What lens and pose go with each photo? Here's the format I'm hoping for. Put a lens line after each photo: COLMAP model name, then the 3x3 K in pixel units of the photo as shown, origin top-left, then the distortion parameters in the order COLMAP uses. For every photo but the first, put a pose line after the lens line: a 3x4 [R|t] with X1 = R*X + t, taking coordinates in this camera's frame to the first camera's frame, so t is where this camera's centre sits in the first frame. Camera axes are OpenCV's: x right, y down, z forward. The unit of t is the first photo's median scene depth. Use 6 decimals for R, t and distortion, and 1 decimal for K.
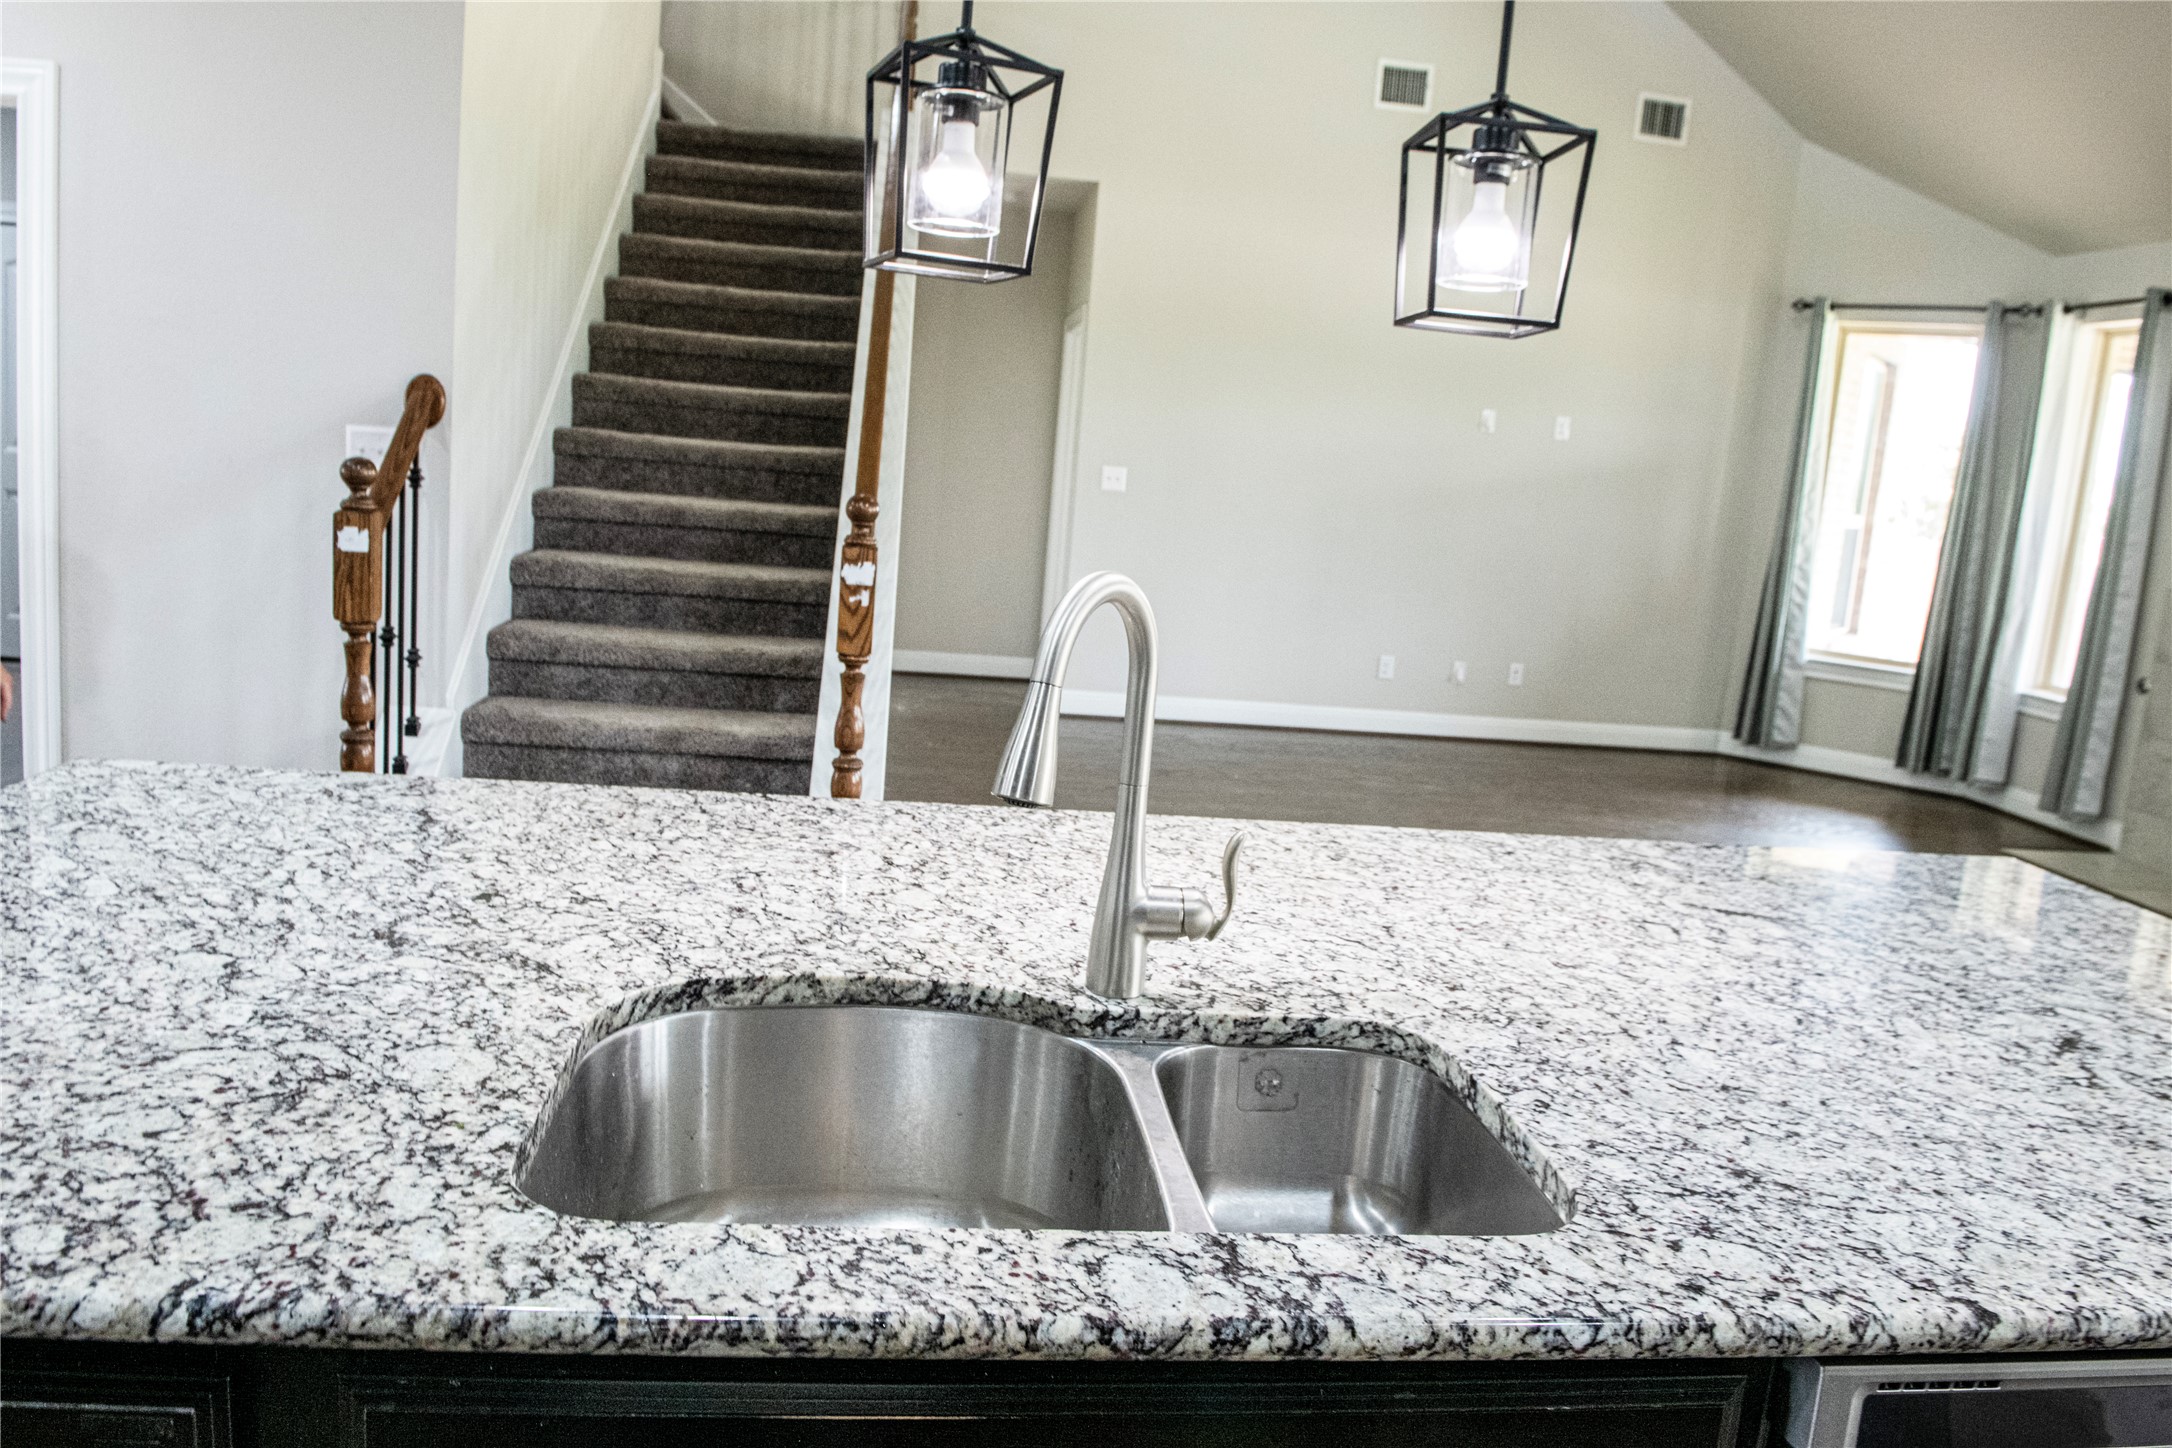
lens RADIAL K [[1453.1, 0, 1384.0], [0, 1453.1, 896.2], [0, 0, 1]] dist [-0.057960, 0.004980]
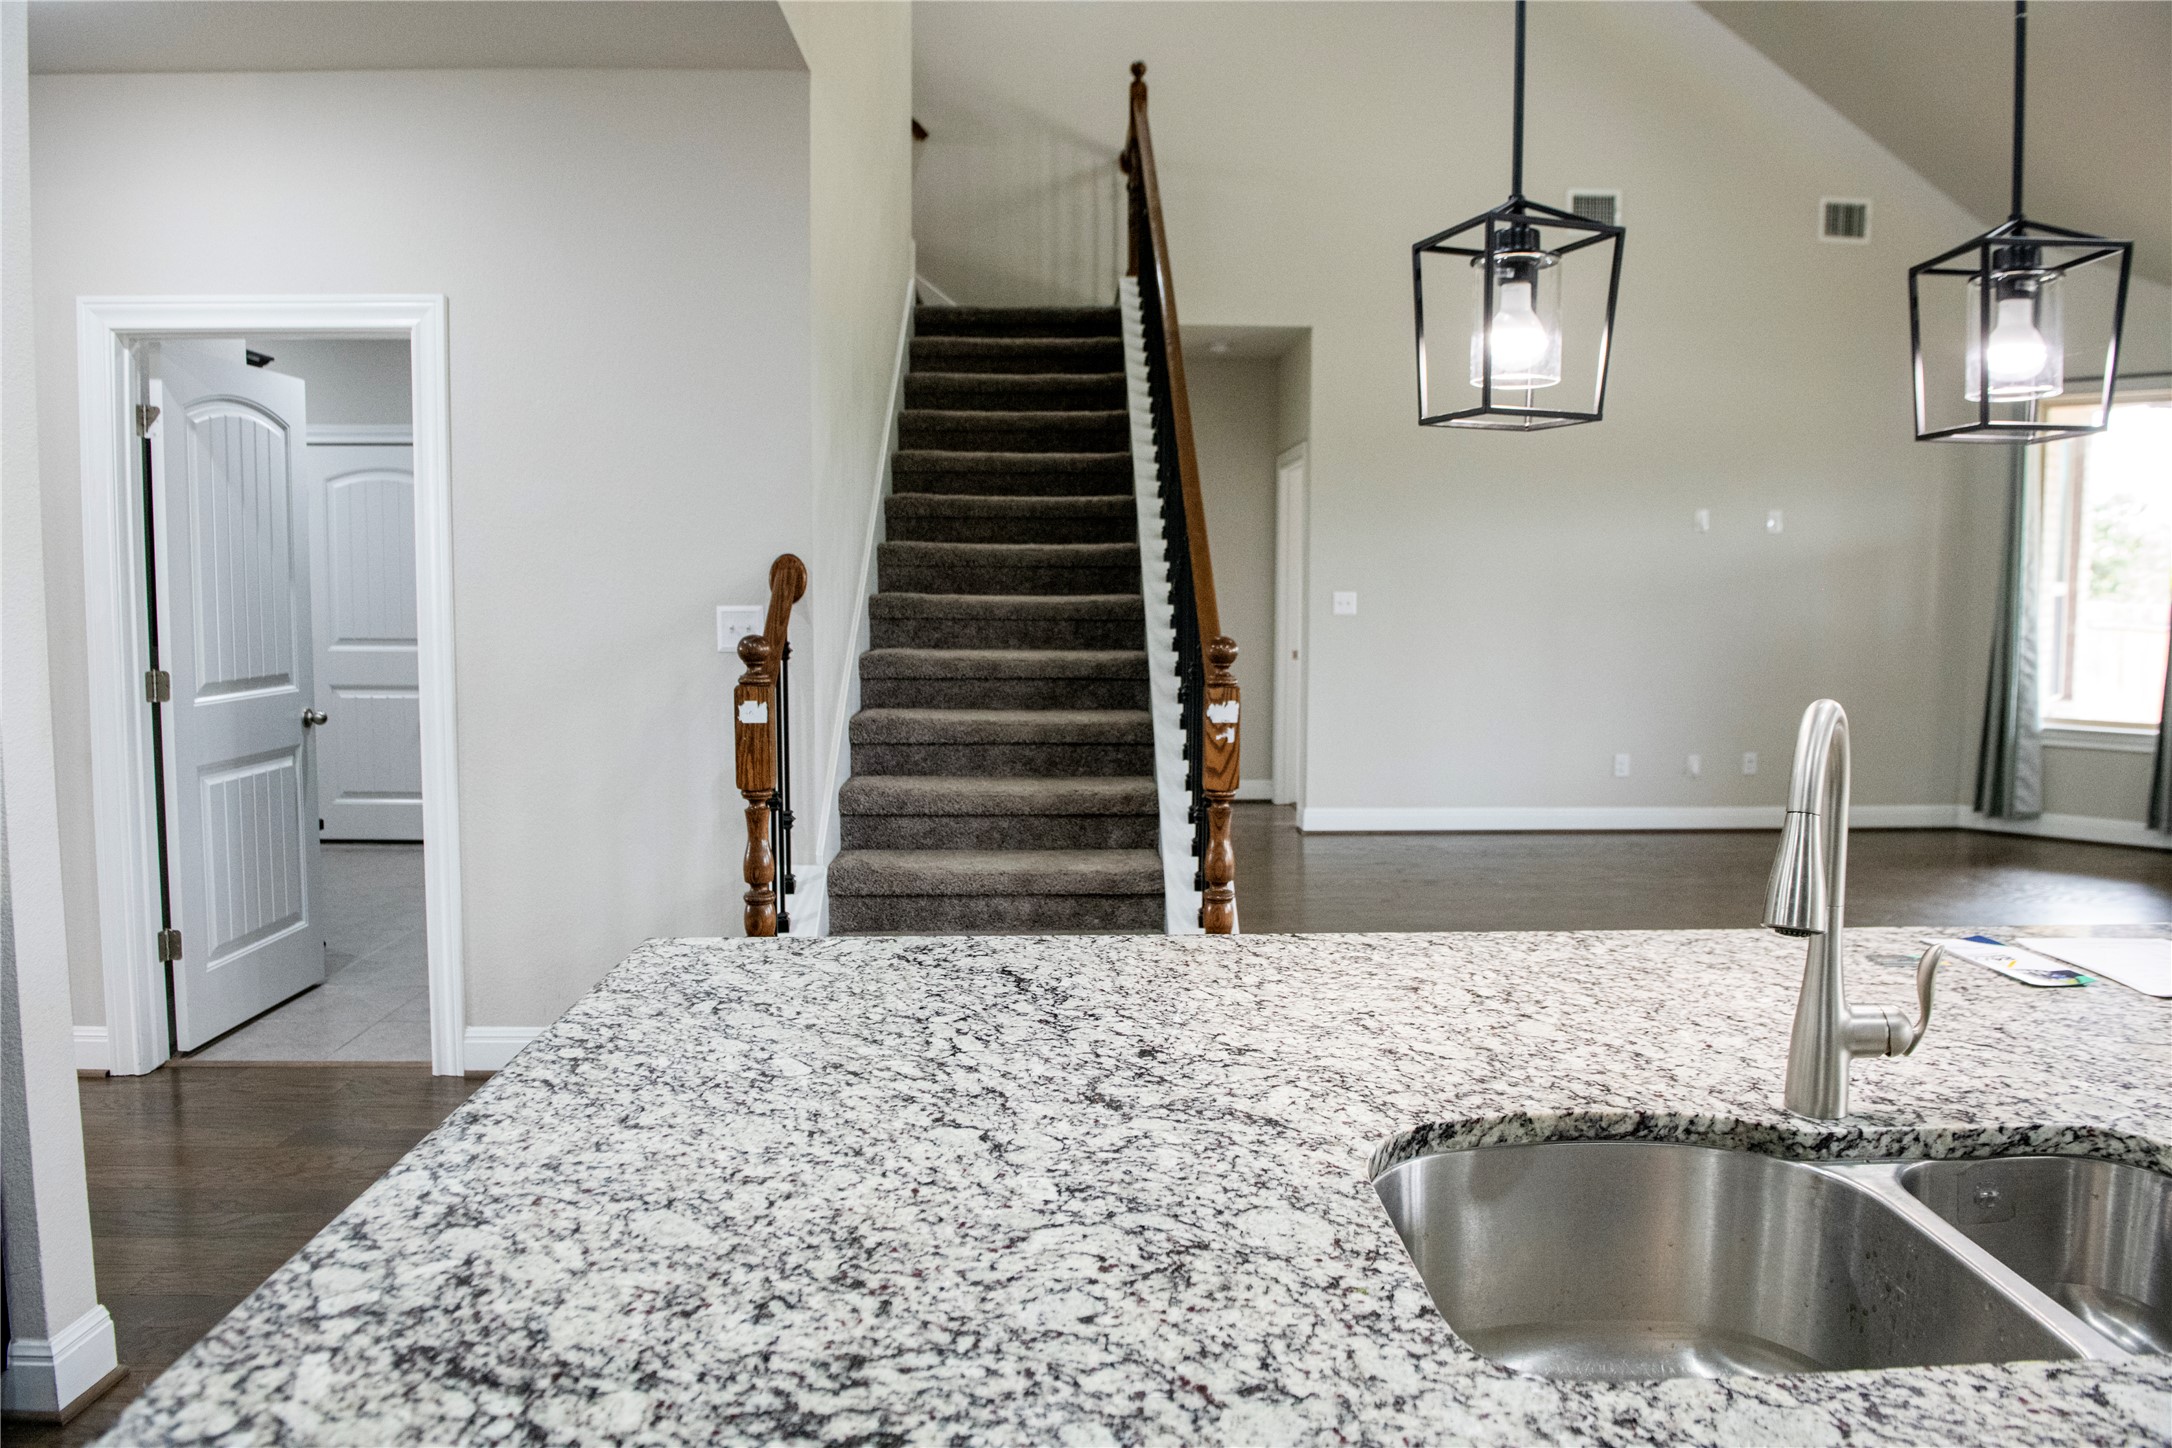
lens RADIAL K [[1453.1, 0, 1279.8], [0, 1453.1, 828.1], [0, 0, 1]] dist [-0.057960, 0.004980]
pose [[0.994075, -0.069092, -0.083906, -0.413490], [0.058922, 0.991245, -0.118161, -0.029018], [0.091335, 0.112517, 0.989443, -0.024434]]
